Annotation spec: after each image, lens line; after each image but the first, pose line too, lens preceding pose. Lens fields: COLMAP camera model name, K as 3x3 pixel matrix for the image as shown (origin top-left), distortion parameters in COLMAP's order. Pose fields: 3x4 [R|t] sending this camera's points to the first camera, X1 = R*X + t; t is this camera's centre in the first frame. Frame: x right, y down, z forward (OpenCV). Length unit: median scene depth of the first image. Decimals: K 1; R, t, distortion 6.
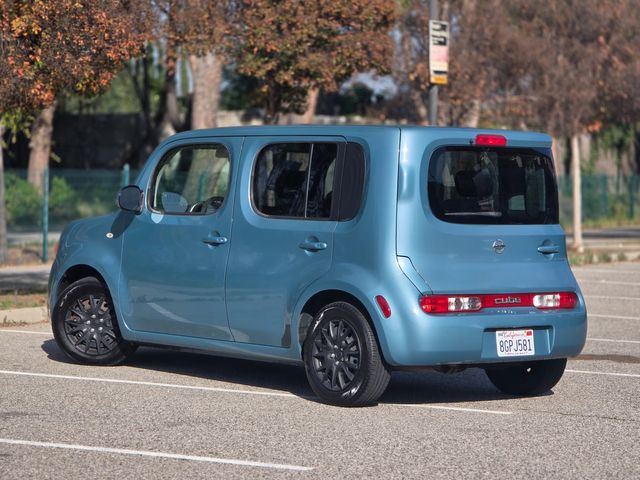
lens RADIAL K [[2151.2, 0, 320.0], [0, 2151.2, 240.0], [0, 0, 1]] dist [0.287314, 0.442184]
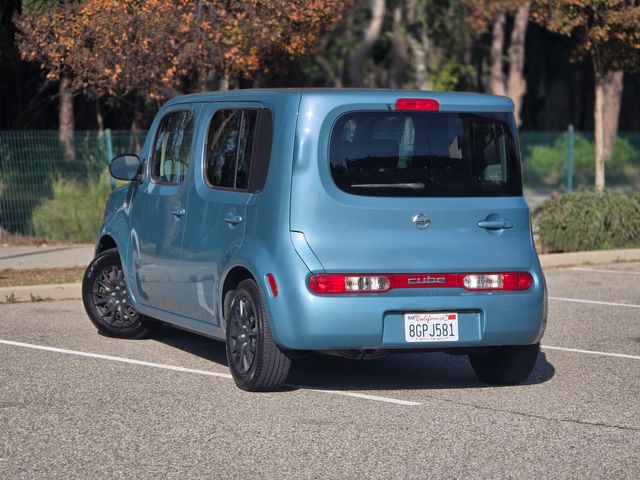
lens RADIAL K [[2151.2, 0, 320.0], [0, 2151.2, 240.0], [0, 0, 1]] dist [0.287314, 0.442184]
pose [[0.944368, 0.011183, -0.328701, 0.301765], [-0.004807, 0.999784, 0.020203, -0.006440], [0.328856, -0.017499, 0.944218, 0.110071]]
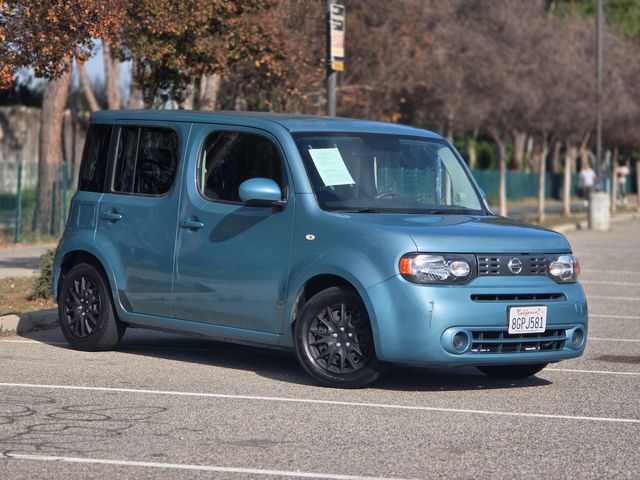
lens RADIAL K [[2151.2, 0, 320.0], [0, 2151.2, 240.0], [0, 0, 1]] dist [0.287314, 0.442184]
pose [[0.980192, -0.006642, 0.197937, -0.236388], [0.005890, 0.999973, 0.004390, -0.003517], [-0.197960, -0.003138, 0.980205, 0.119197]]
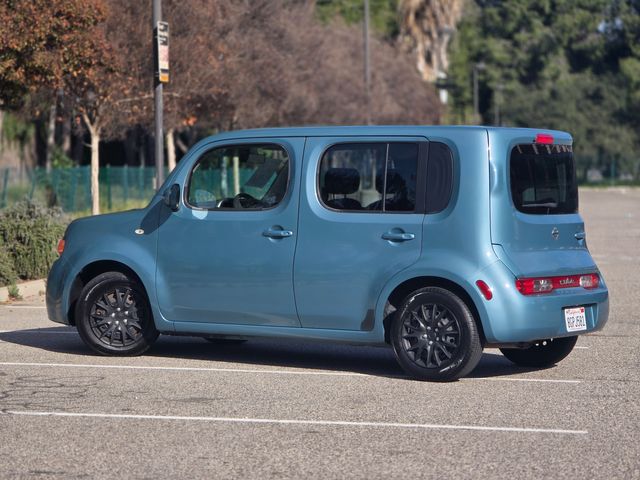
lens RADIAL K [[2151.2, 0, 320.0], [0, 2151.2, 240.0], [0, 0, 1]] dist [0.287314, 0.442184]
pose [[0.949004, -0.021803, 0.314509, -0.340432], [0.020414, 0.999762, 0.007710, -0.004335], [-0.314602, -0.000896, 0.949223, -0.023168]]
